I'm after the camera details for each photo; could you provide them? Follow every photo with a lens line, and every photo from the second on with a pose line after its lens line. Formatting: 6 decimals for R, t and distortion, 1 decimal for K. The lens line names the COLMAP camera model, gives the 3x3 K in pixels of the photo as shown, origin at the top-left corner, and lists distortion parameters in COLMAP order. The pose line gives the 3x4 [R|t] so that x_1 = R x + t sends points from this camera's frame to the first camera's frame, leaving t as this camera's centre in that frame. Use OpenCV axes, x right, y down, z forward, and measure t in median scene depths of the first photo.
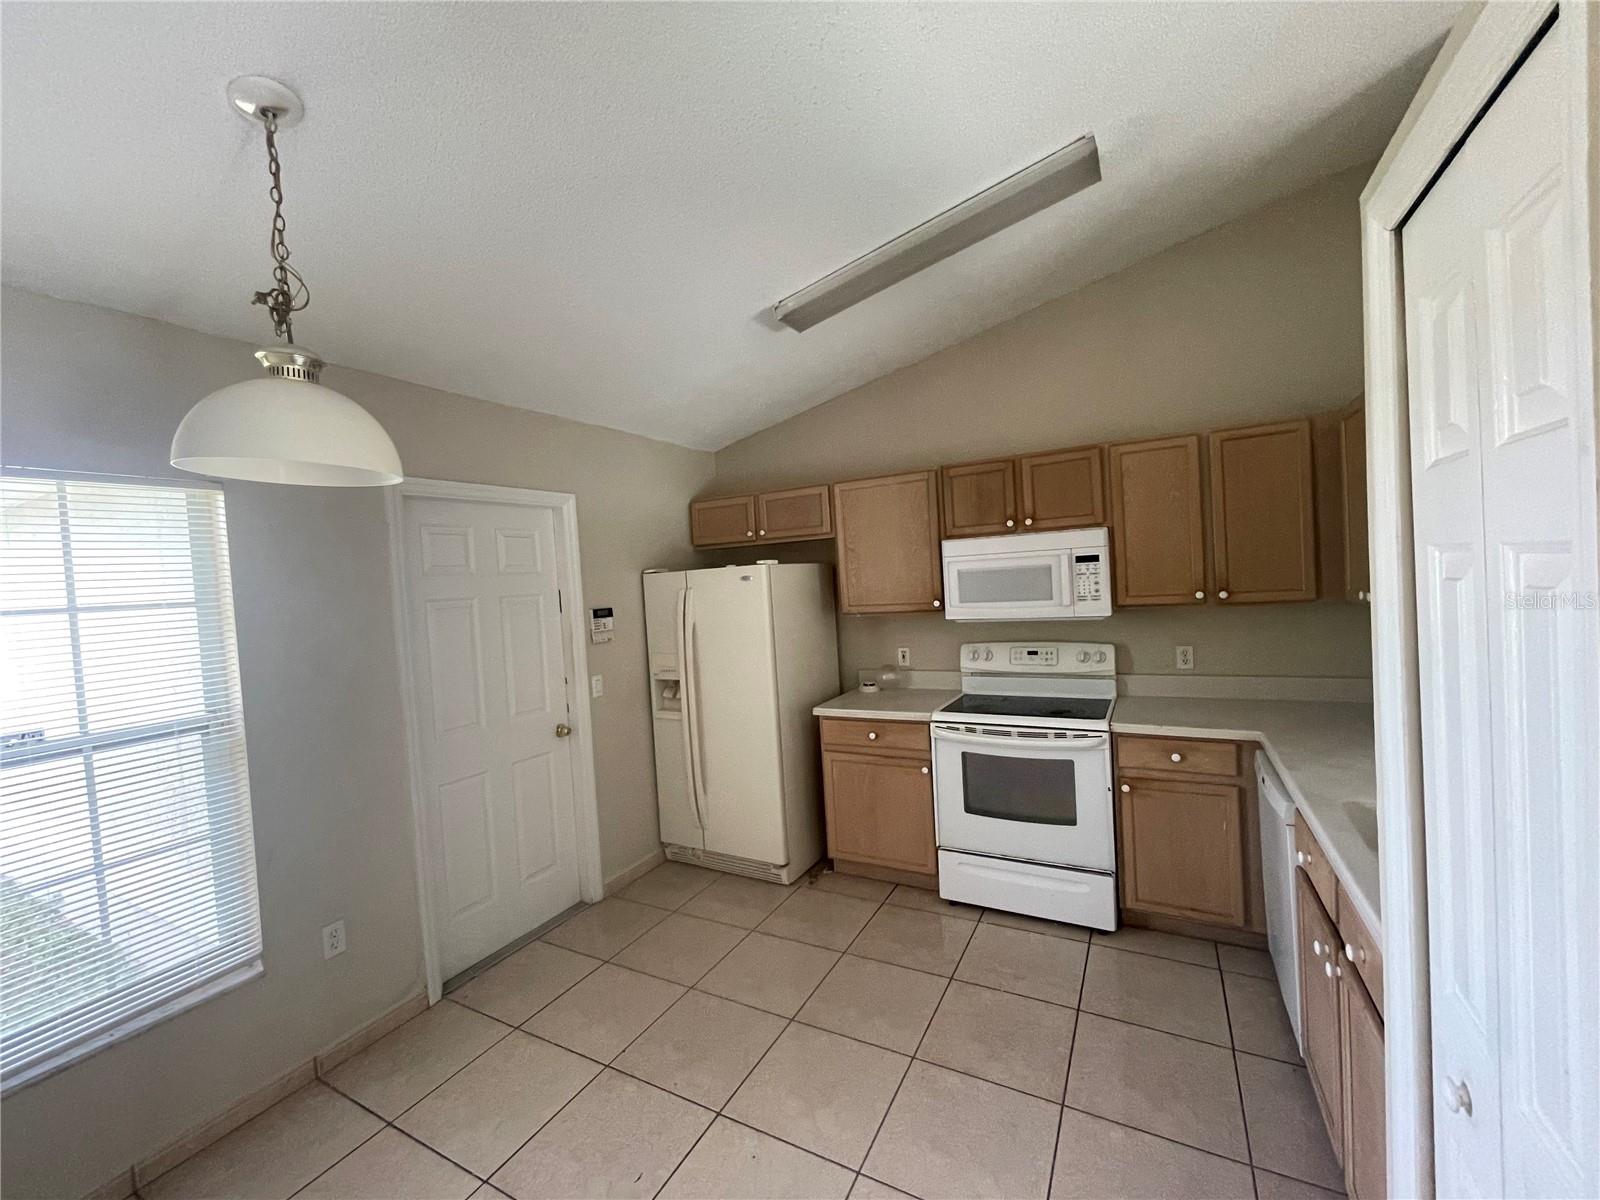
lens RADIAL K [[651.7, 0, 796.4], [0, 651.7, 603.8], [0, 0, 1]] dist [-0.010137, 0.002963]
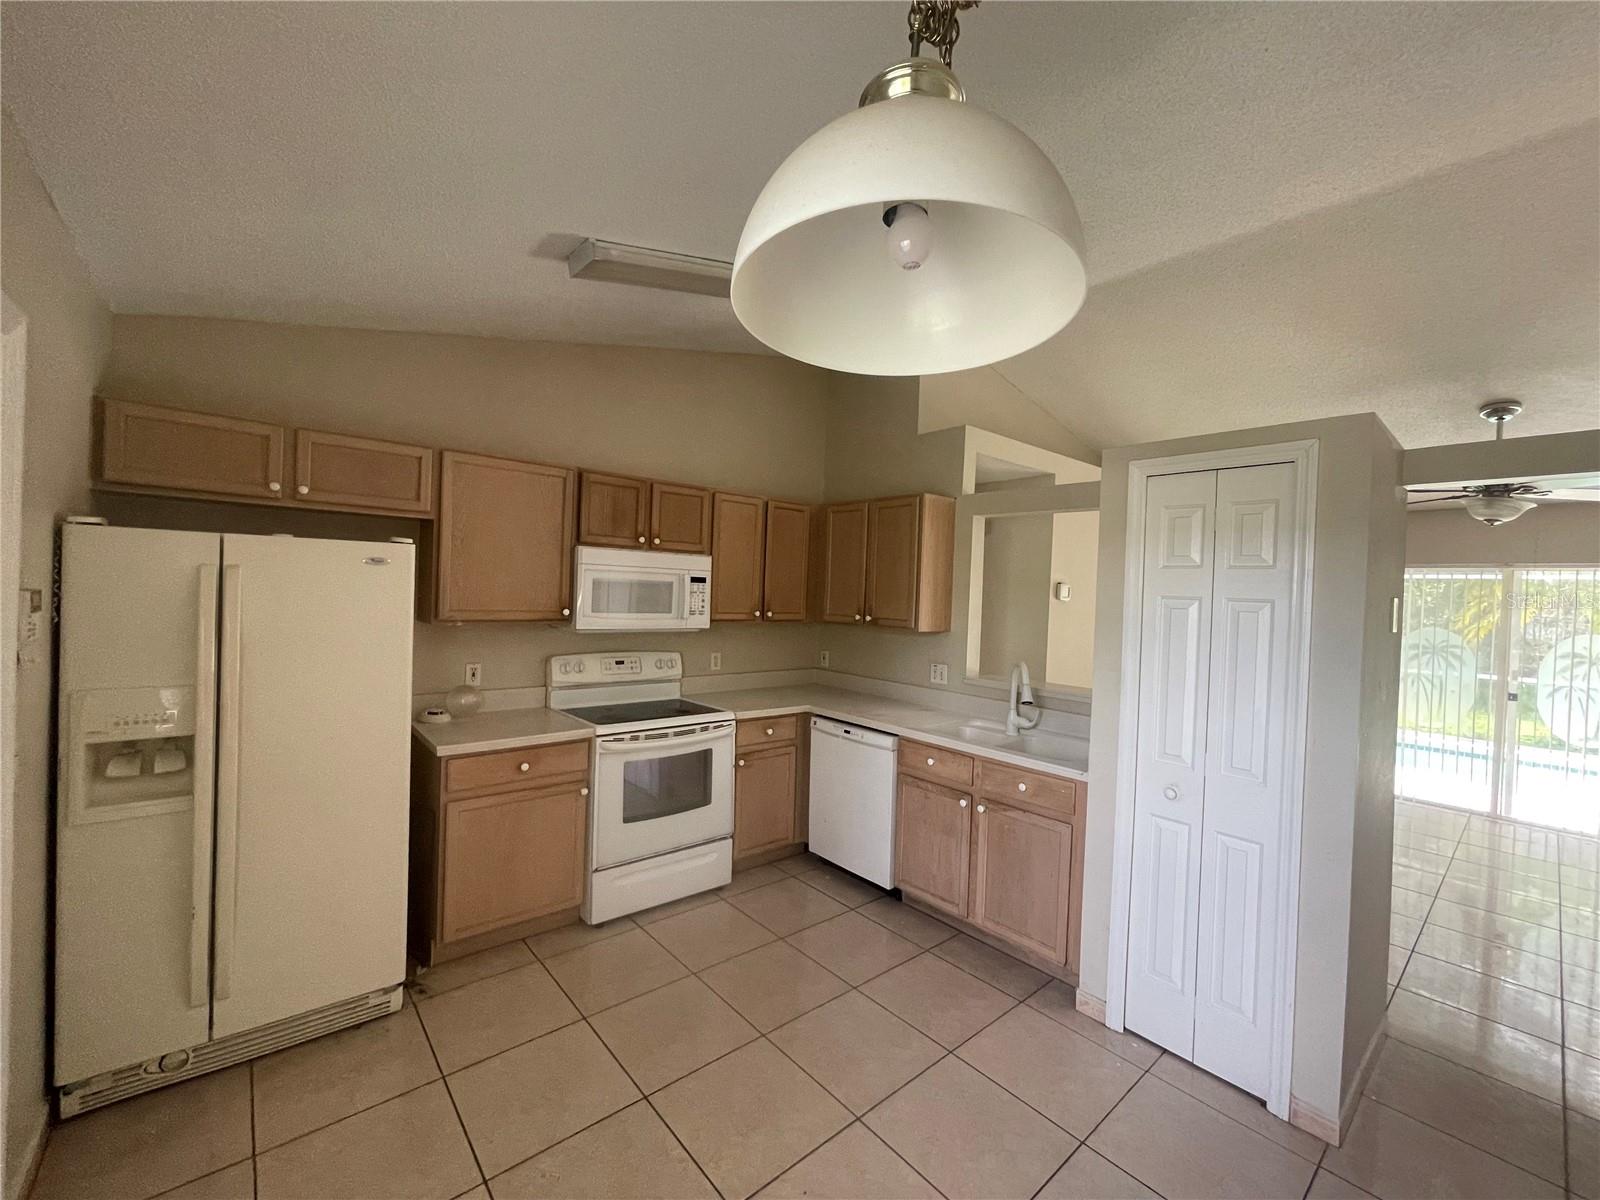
lens RADIAL K [[651.7, 0, 799.9], [0, 651.7, 600.9], [0, 0, 1]] dist [-0.010137, 0.002963]
pose [[0.344400, 0.059047, 0.936964, -0.580595], [-0.019577, 0.998255, -0.055713, 0.031082], [-0.938619, 0.000844, 0.344955, 0.393373]]
